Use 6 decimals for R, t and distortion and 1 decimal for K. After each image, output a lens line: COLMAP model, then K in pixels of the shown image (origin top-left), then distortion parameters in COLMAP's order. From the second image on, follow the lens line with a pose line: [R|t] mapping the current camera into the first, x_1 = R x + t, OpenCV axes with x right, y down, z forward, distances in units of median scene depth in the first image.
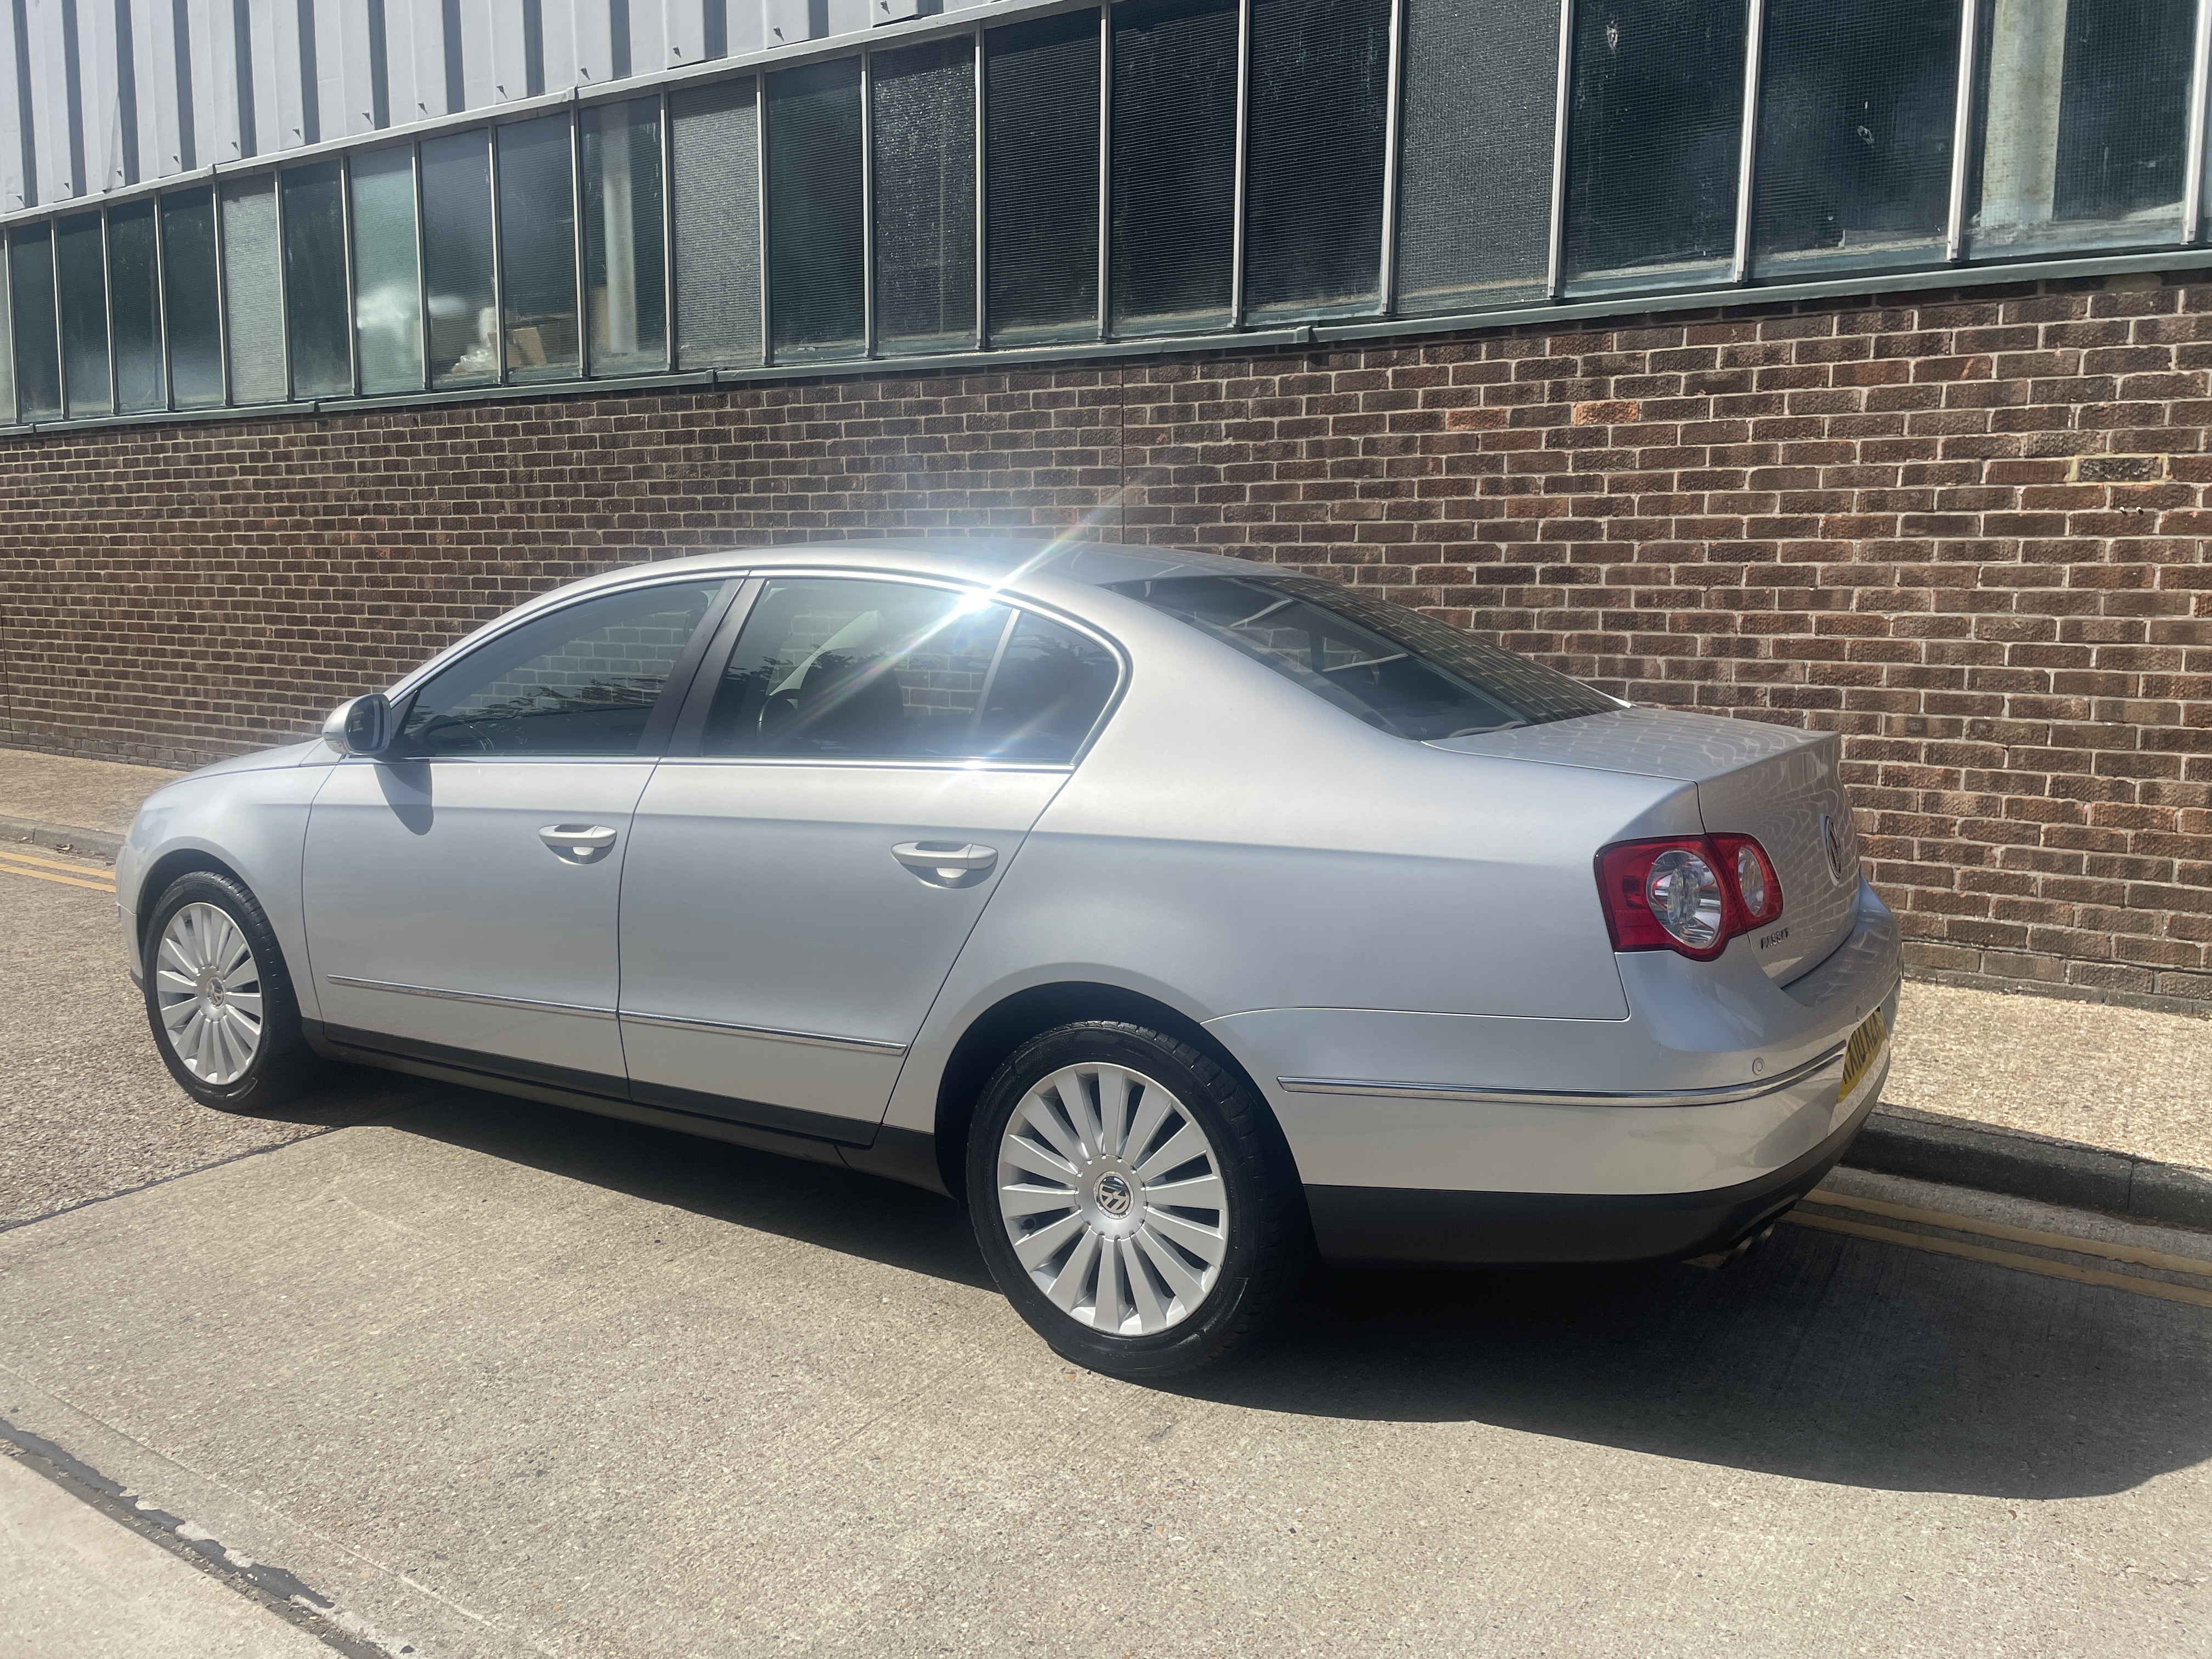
lens RADIAL K [[1672.7, 0, 1117.0], [0, 1672.7, 809.5], [0, 0, 1]] dist [0.088145, -0.117446]
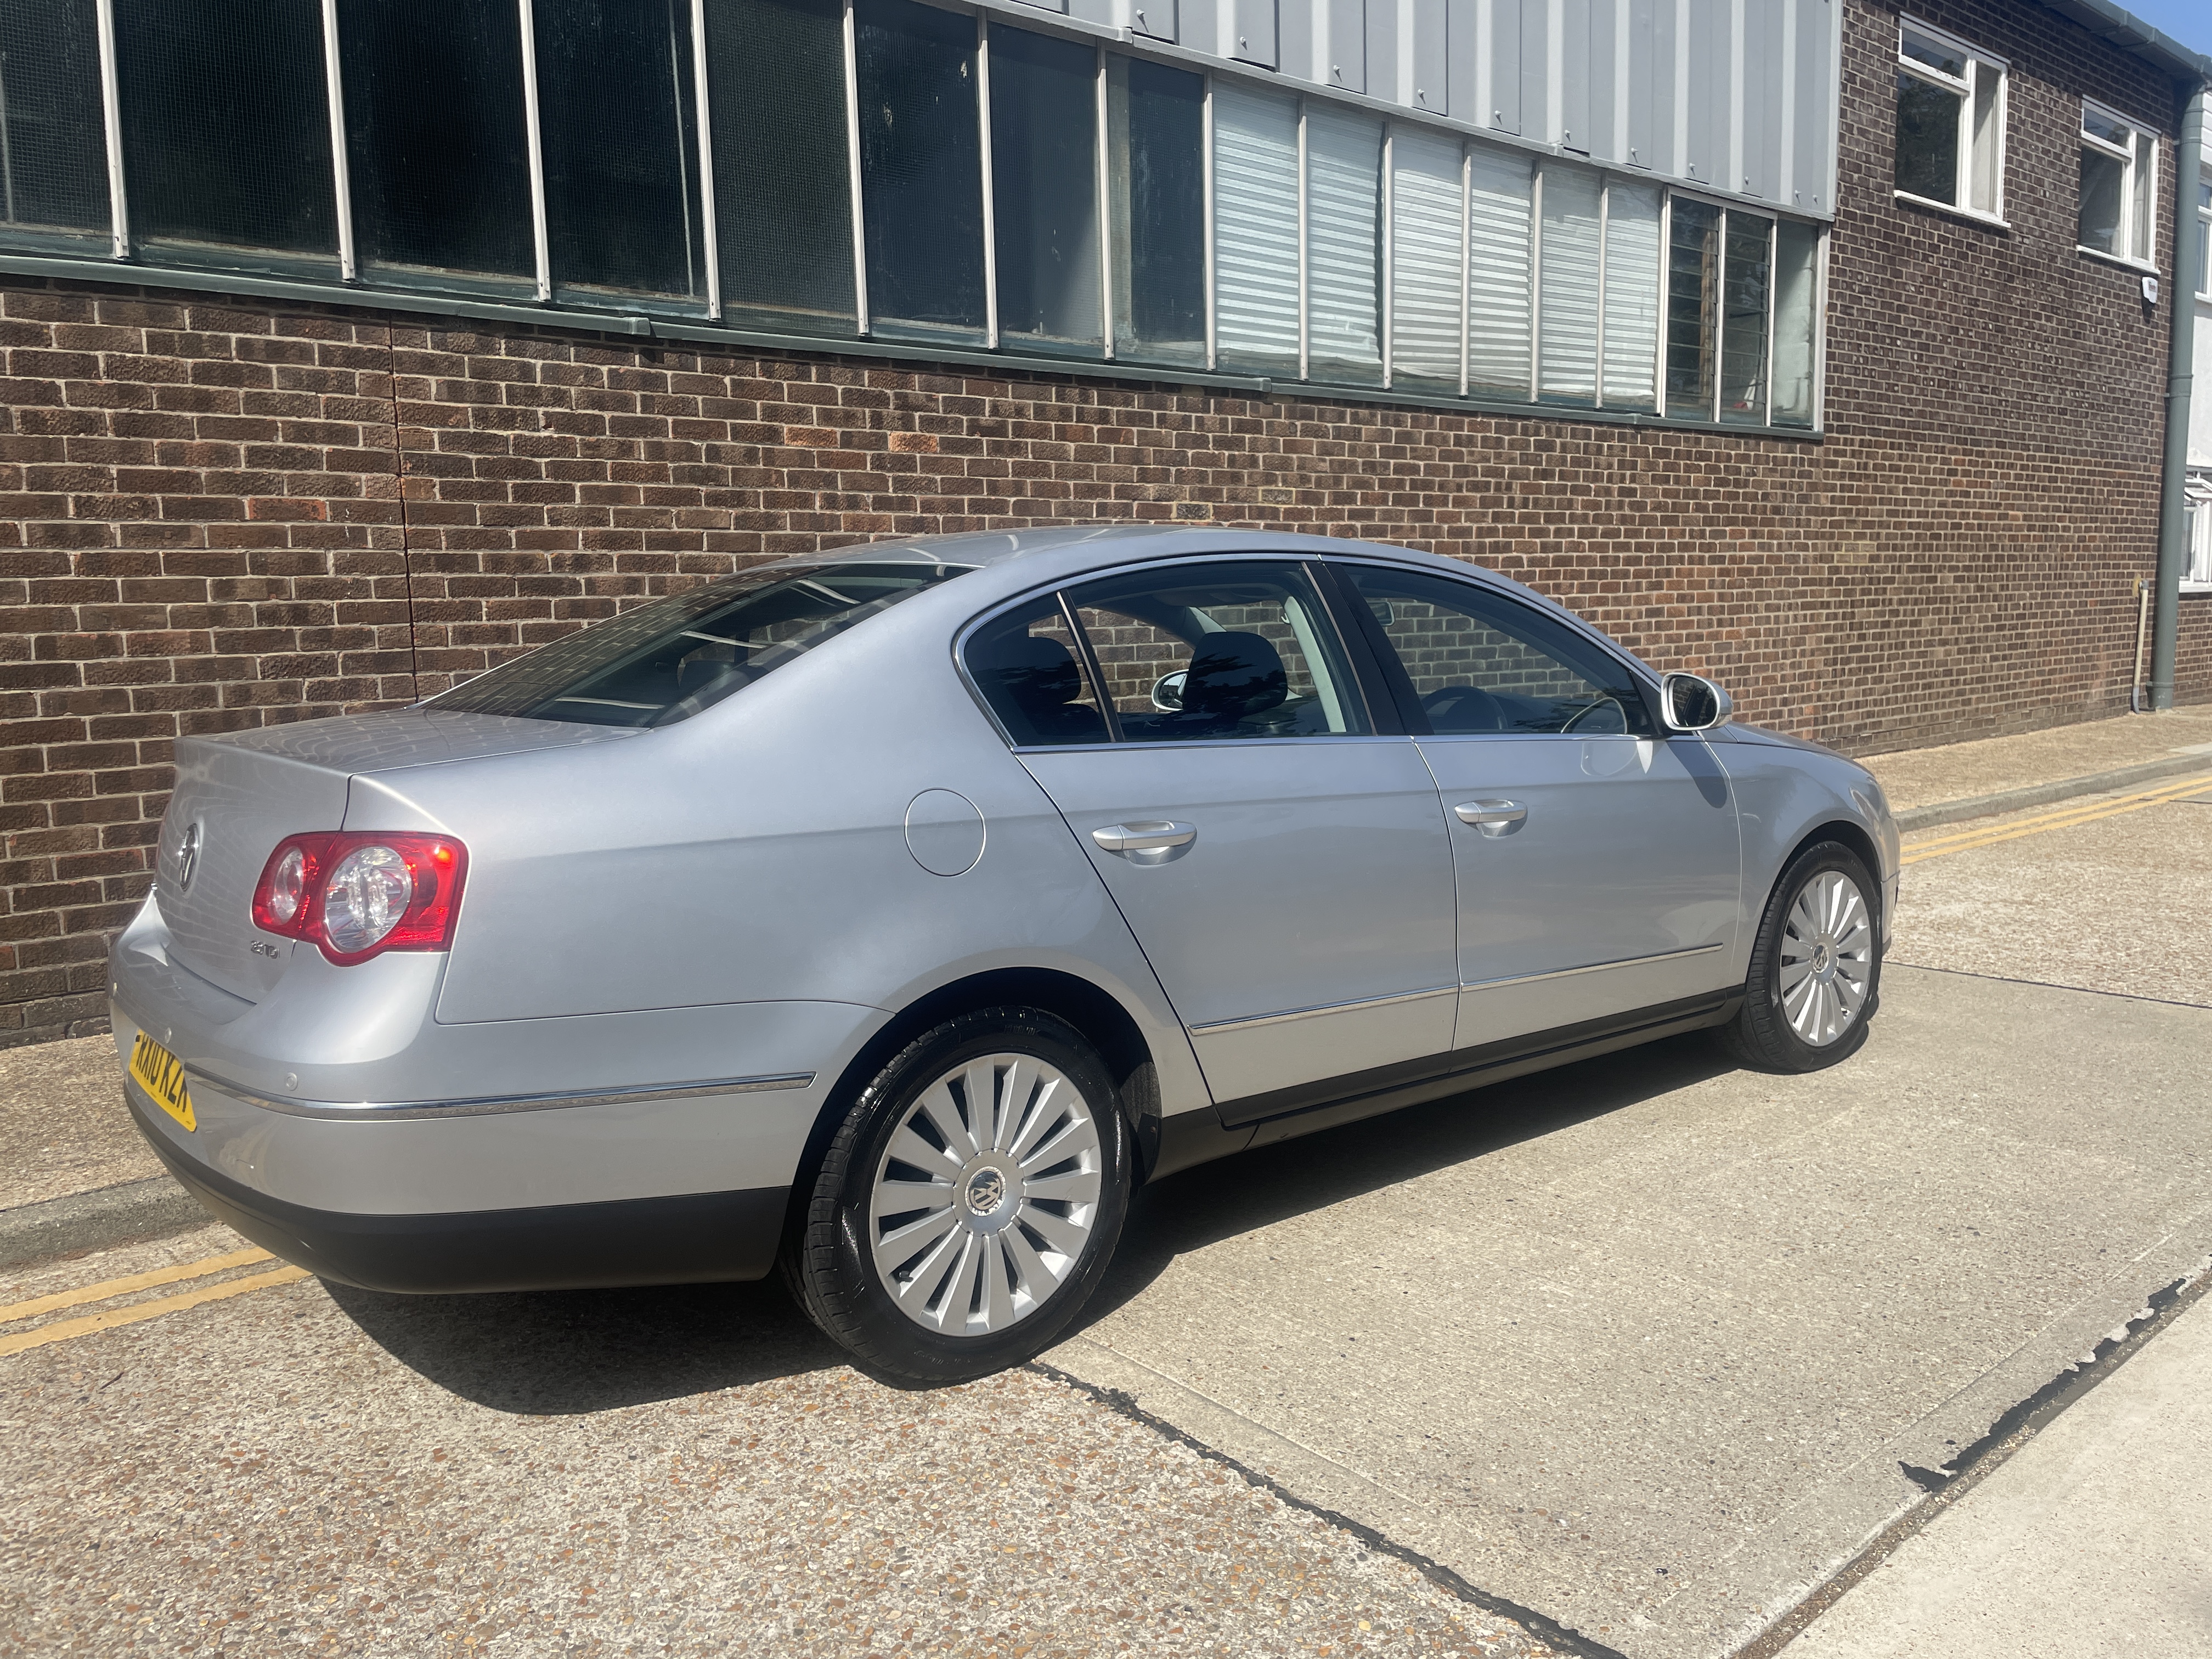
lens RADIAL K [[1672.7, 0, 1120.3], [0, 1672.7, 823.3], [0, 0, 1]] dist [0.088145, -0.117446]
pose [[0.285036, -0.137440, 0.948612, -0.779730], [0.157867, 0.982883, 0.094970, -0.064256], [-0.945427, 0.122685, 0.301854, 0.537123]]
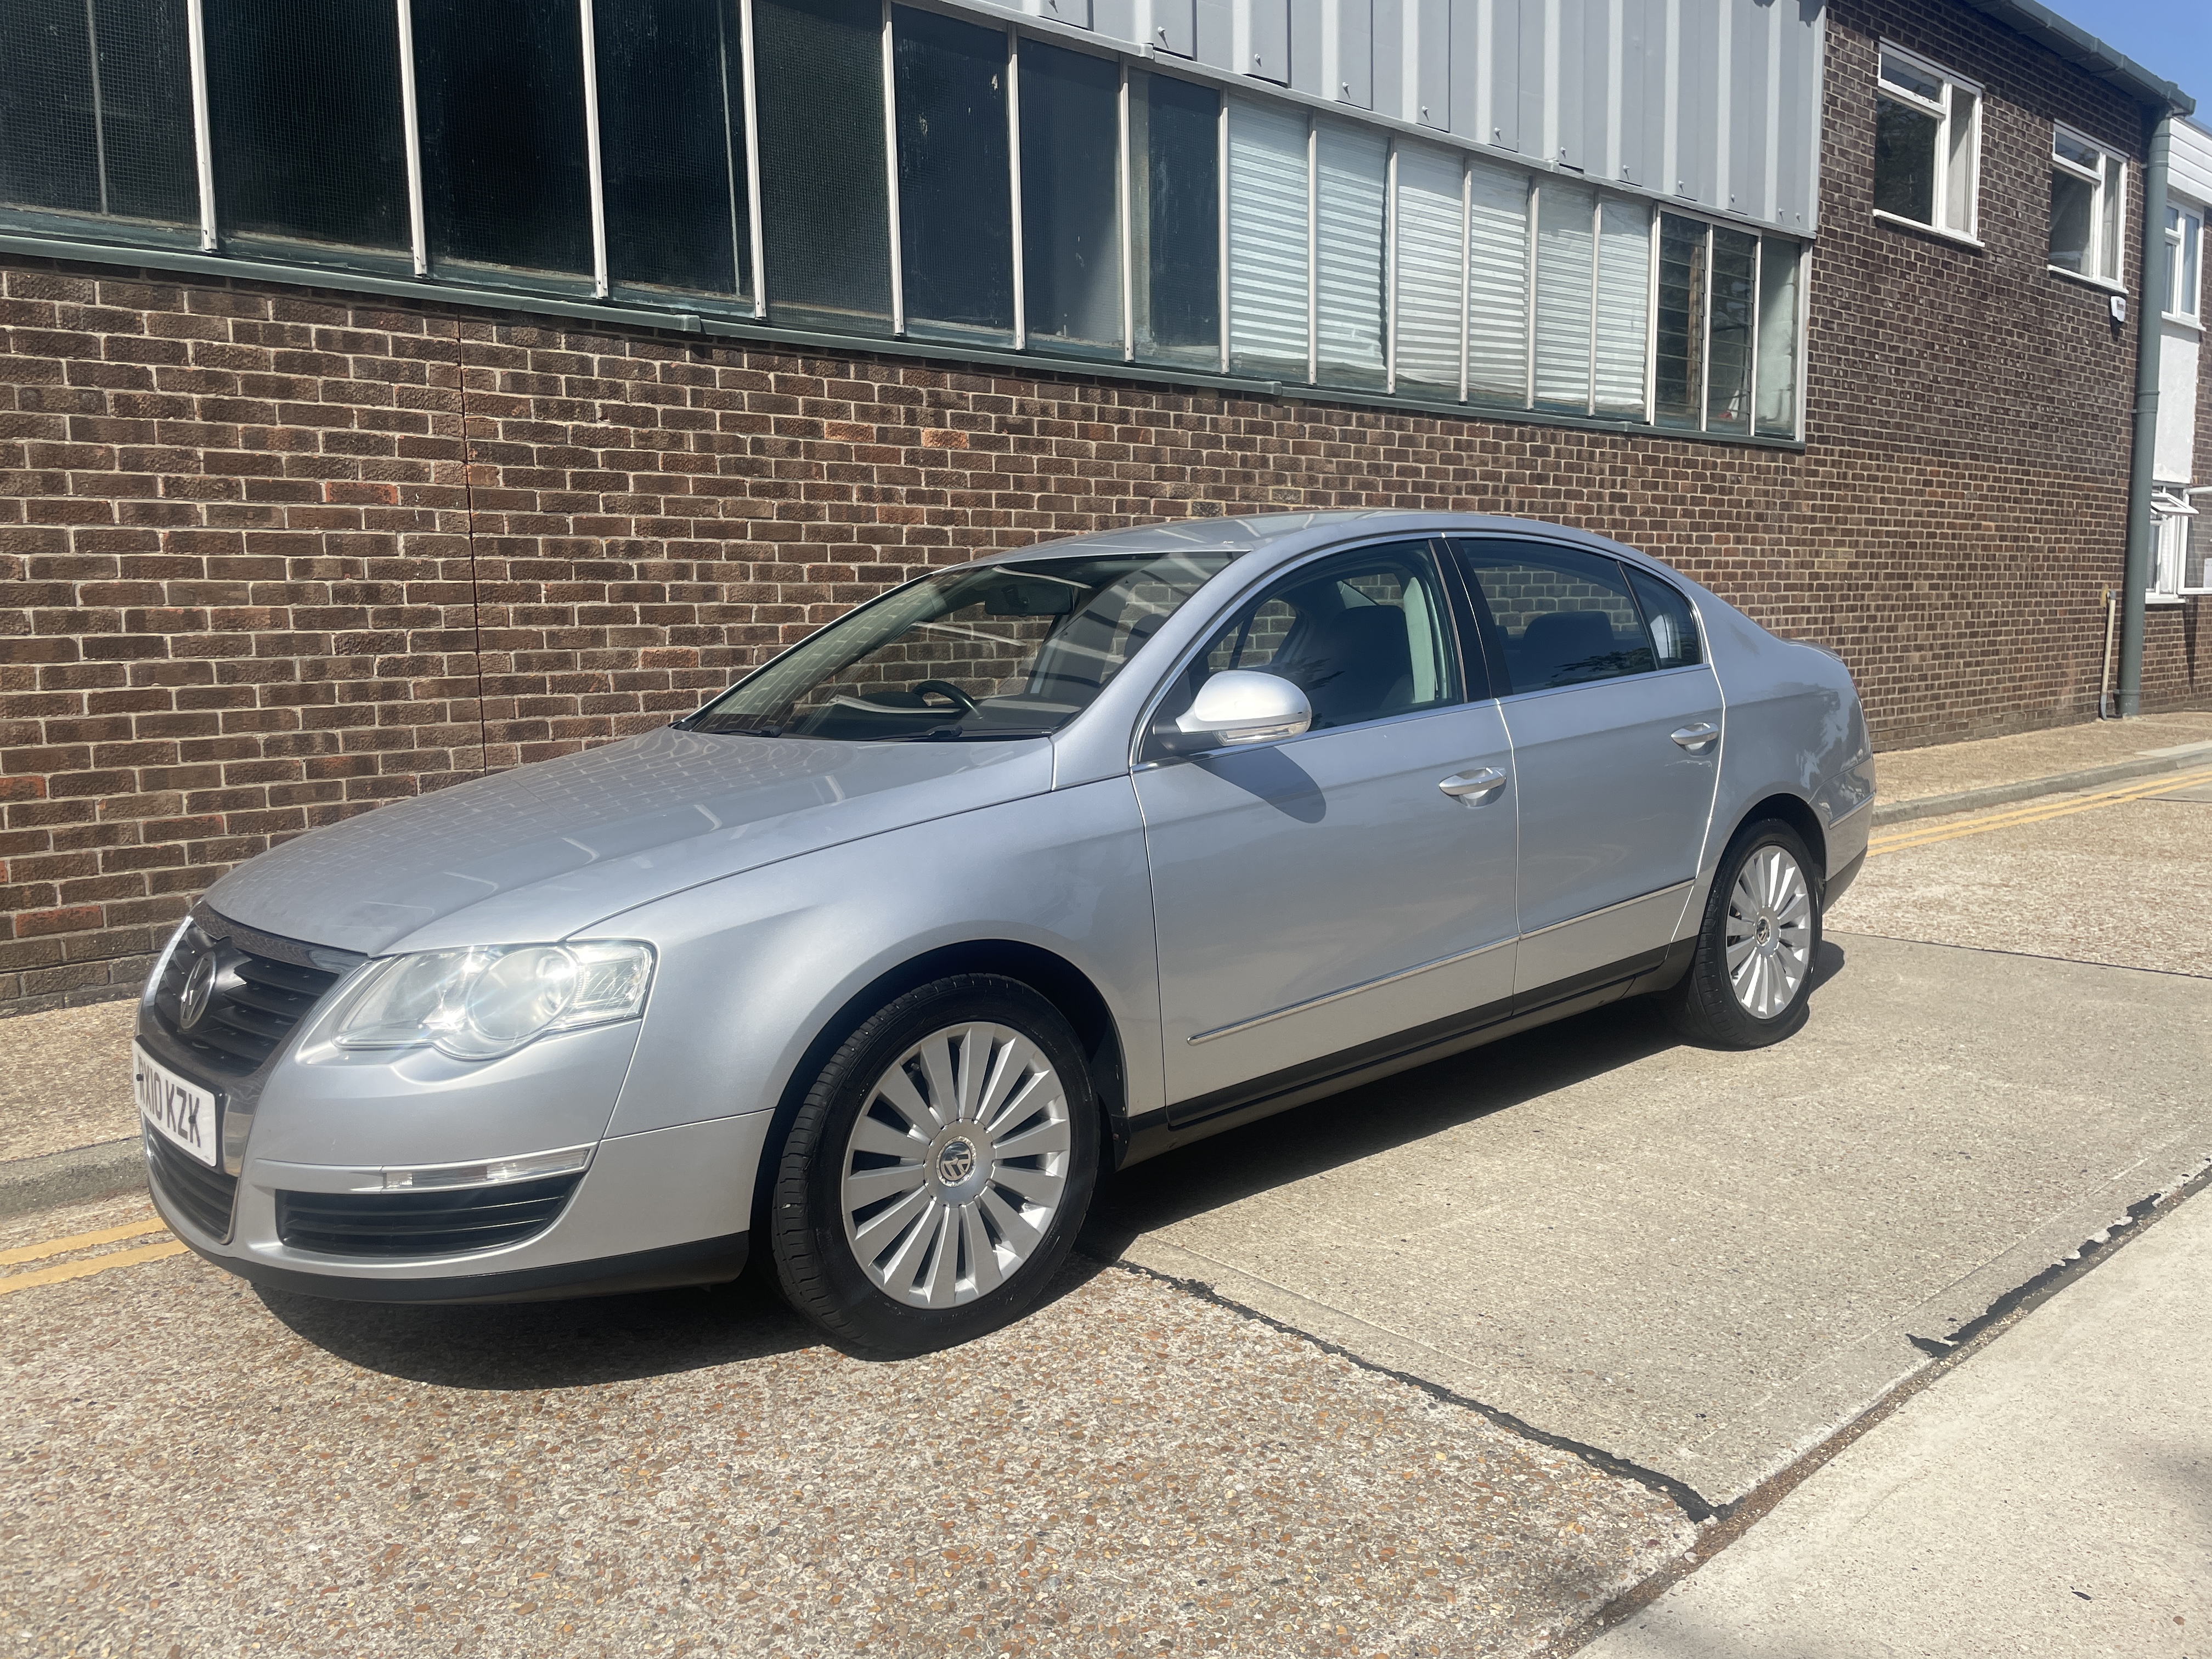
lens RADIAL K [[1672.7, 0, 1120.5], [0, 1672.7, 825.6], [0, 0, 1]] dist [0.088145, -0.117446]
pose [[0.270937, -0.129343, 0.953868, -0.836536], [0.152410, 0.984196, 0.090165, -0.051186], [-0.950455, 0.120950, 0.286368, 0.556849]]
